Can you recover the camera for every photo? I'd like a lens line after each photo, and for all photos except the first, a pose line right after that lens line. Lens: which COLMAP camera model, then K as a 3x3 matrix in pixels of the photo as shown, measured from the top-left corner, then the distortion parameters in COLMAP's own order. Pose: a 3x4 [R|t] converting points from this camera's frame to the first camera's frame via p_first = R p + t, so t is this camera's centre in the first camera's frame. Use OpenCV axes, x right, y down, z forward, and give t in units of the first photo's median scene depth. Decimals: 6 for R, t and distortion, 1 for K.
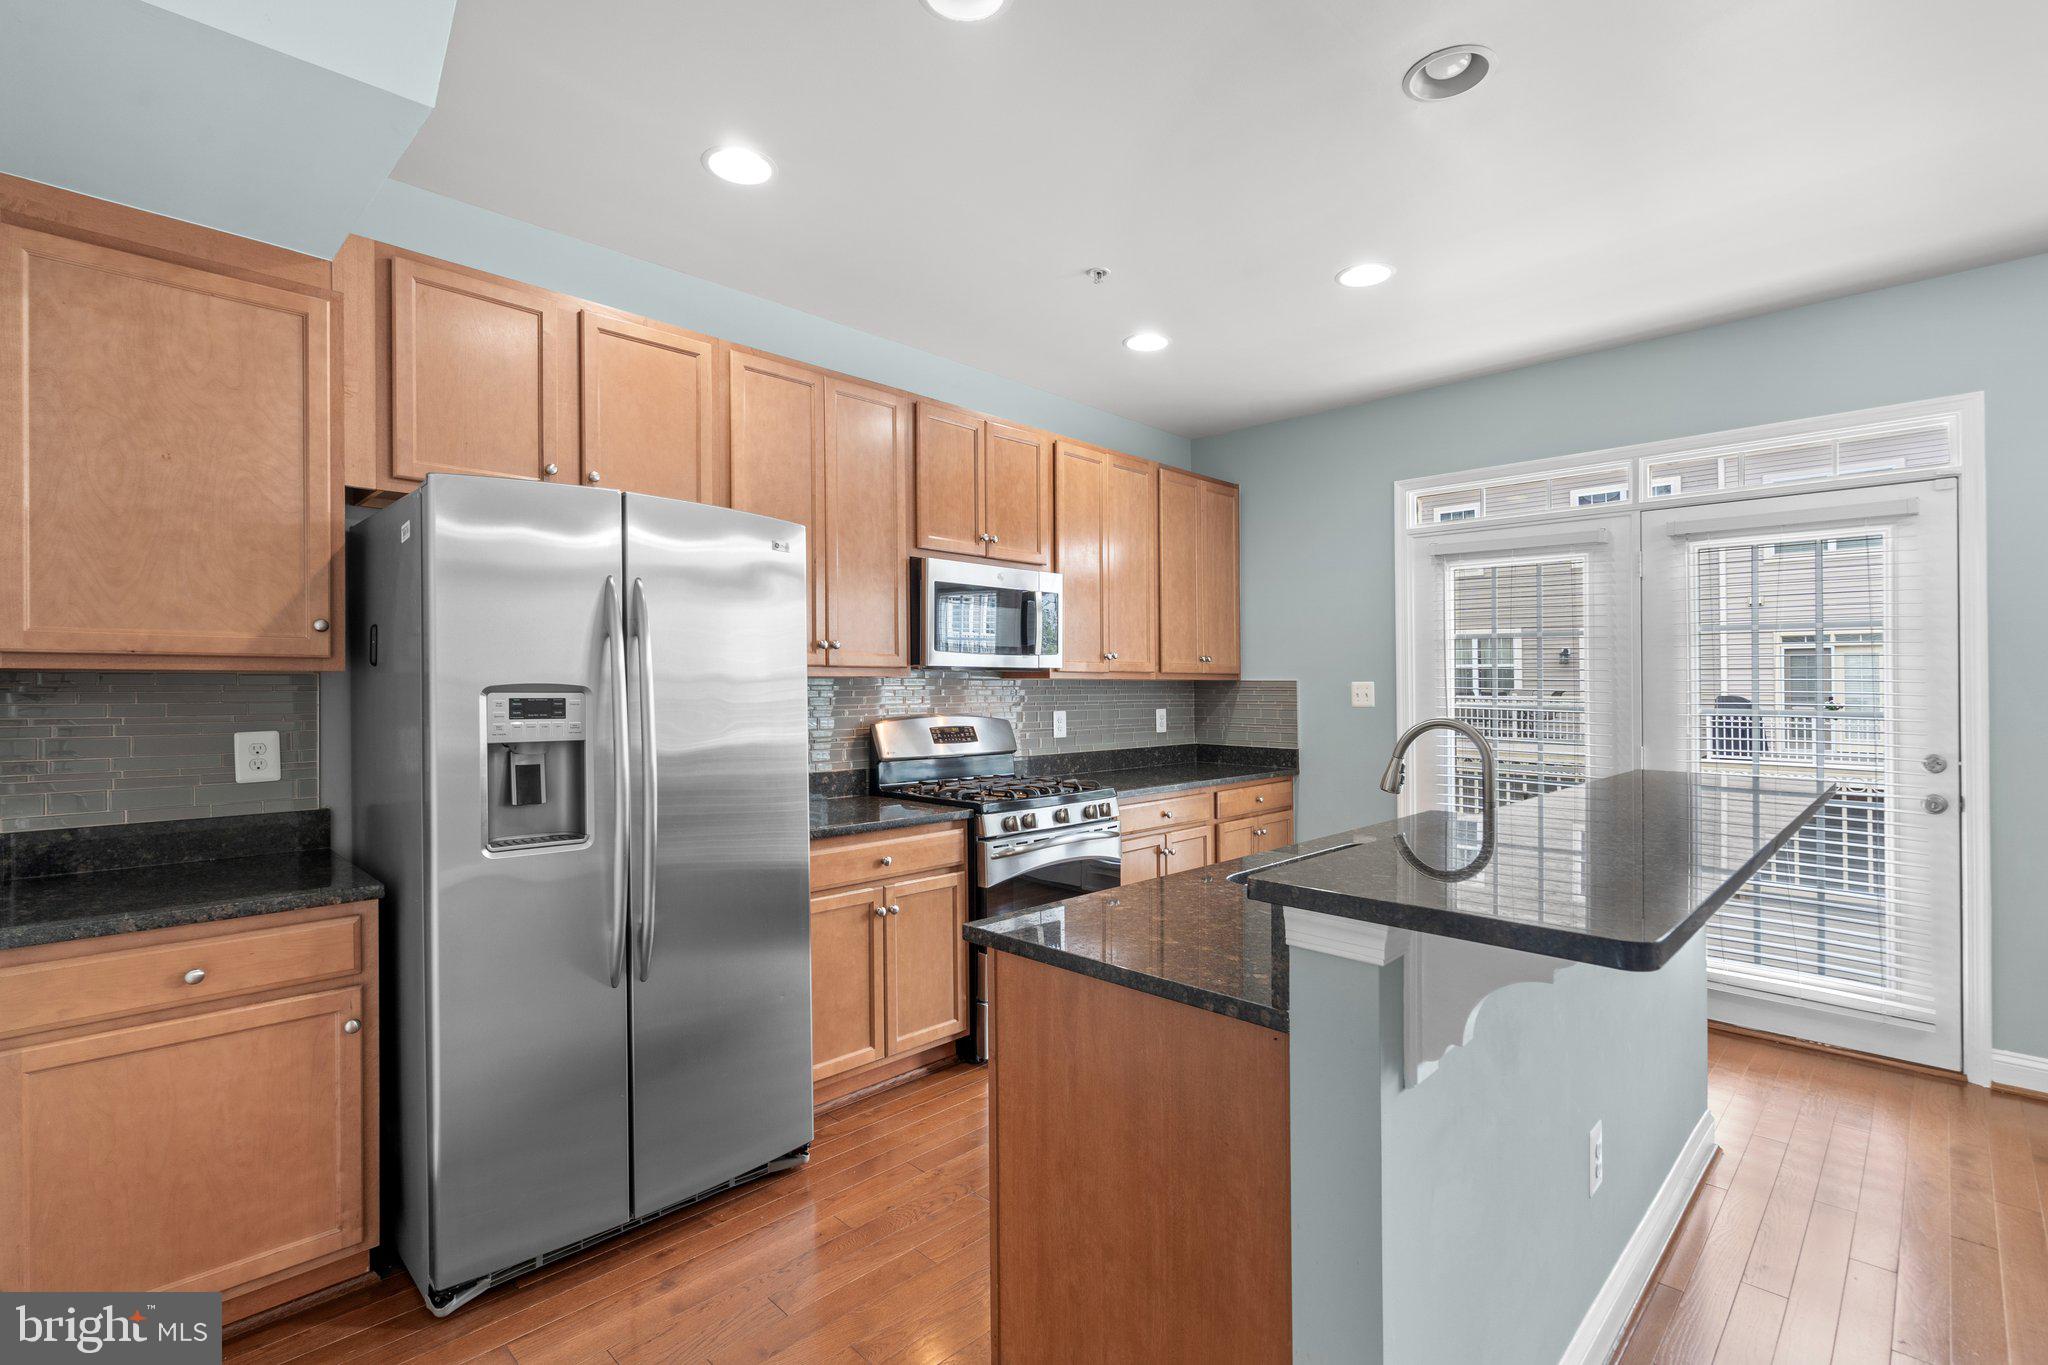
lens RADIAL K [[934.4, 0, 1019.1], [0, 934.4, 692.9], [0, 0, 1]] dist [-0.001438, 0.000168]
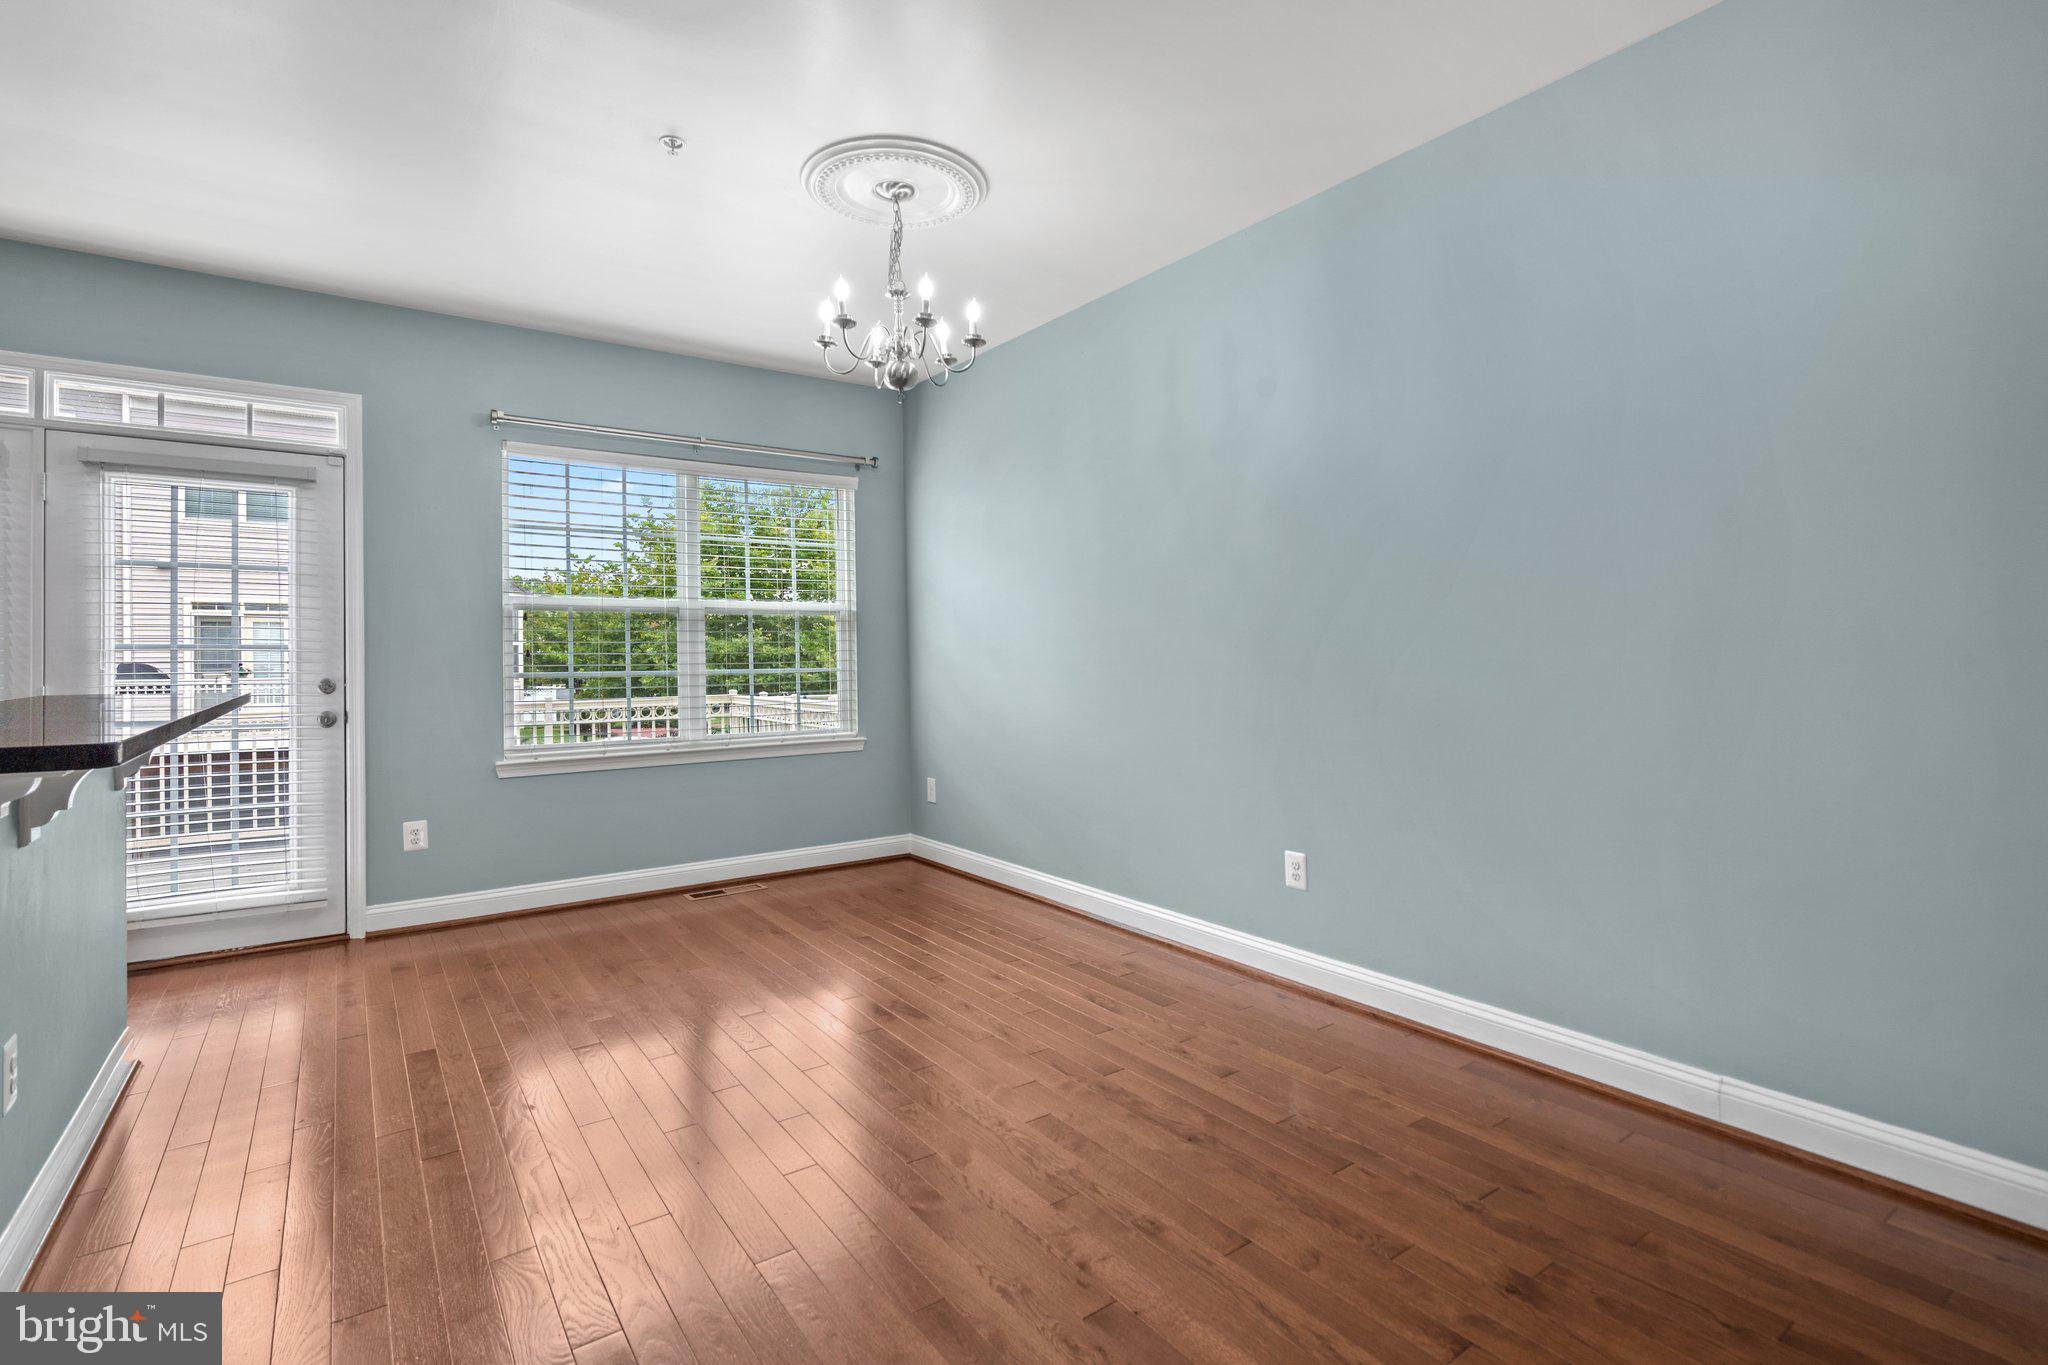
lens RADIAL K [[955.5, 0, 1022.8], [0, 955.5, 633.8], [0, 0, 1]] dist [-0.002695, -0.000346]
pose [[0.167086, 0.022462, 0.985686, -0.105507], [0.014883, 0.999569, -0.025302, 0.052166], [-0.985830, 0.018897, 0.166680, -0.113595]]
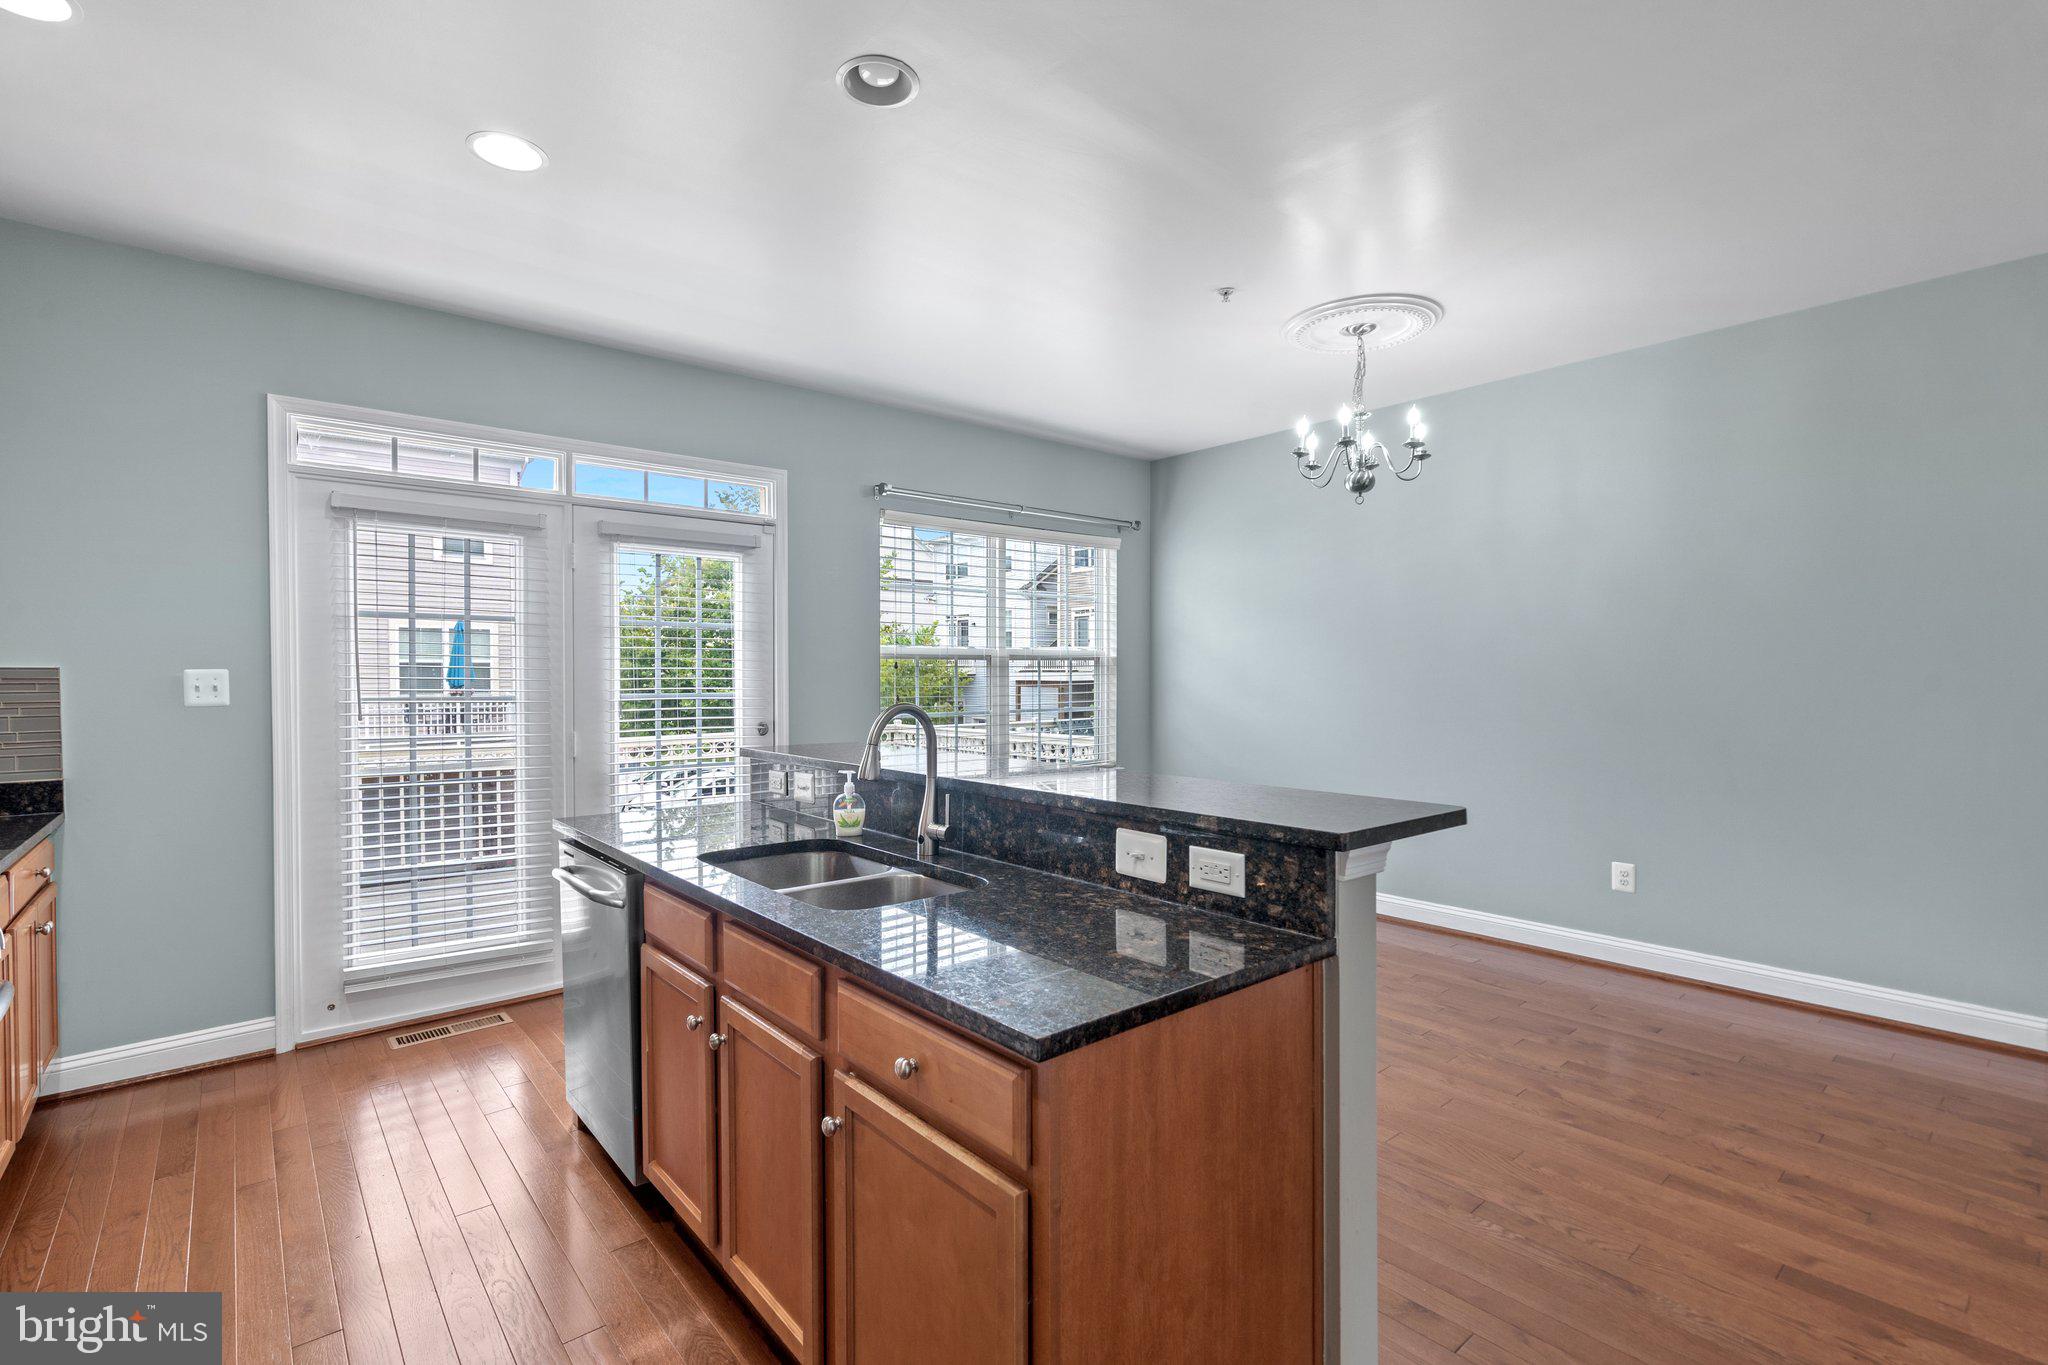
lens RADIAL K [[932.0, 0, 1014.1], [0, 932.0, 685.2], [0, 0, 1]] dist [-0.002877, 0.000431]
pose [[0.090423, -0.011724, 0.995834, -0.390799], [0.010184, 0.999889, 0.010847, -0.002611], [-0.995851, 0.009161, 0.090532, 0.530740]]
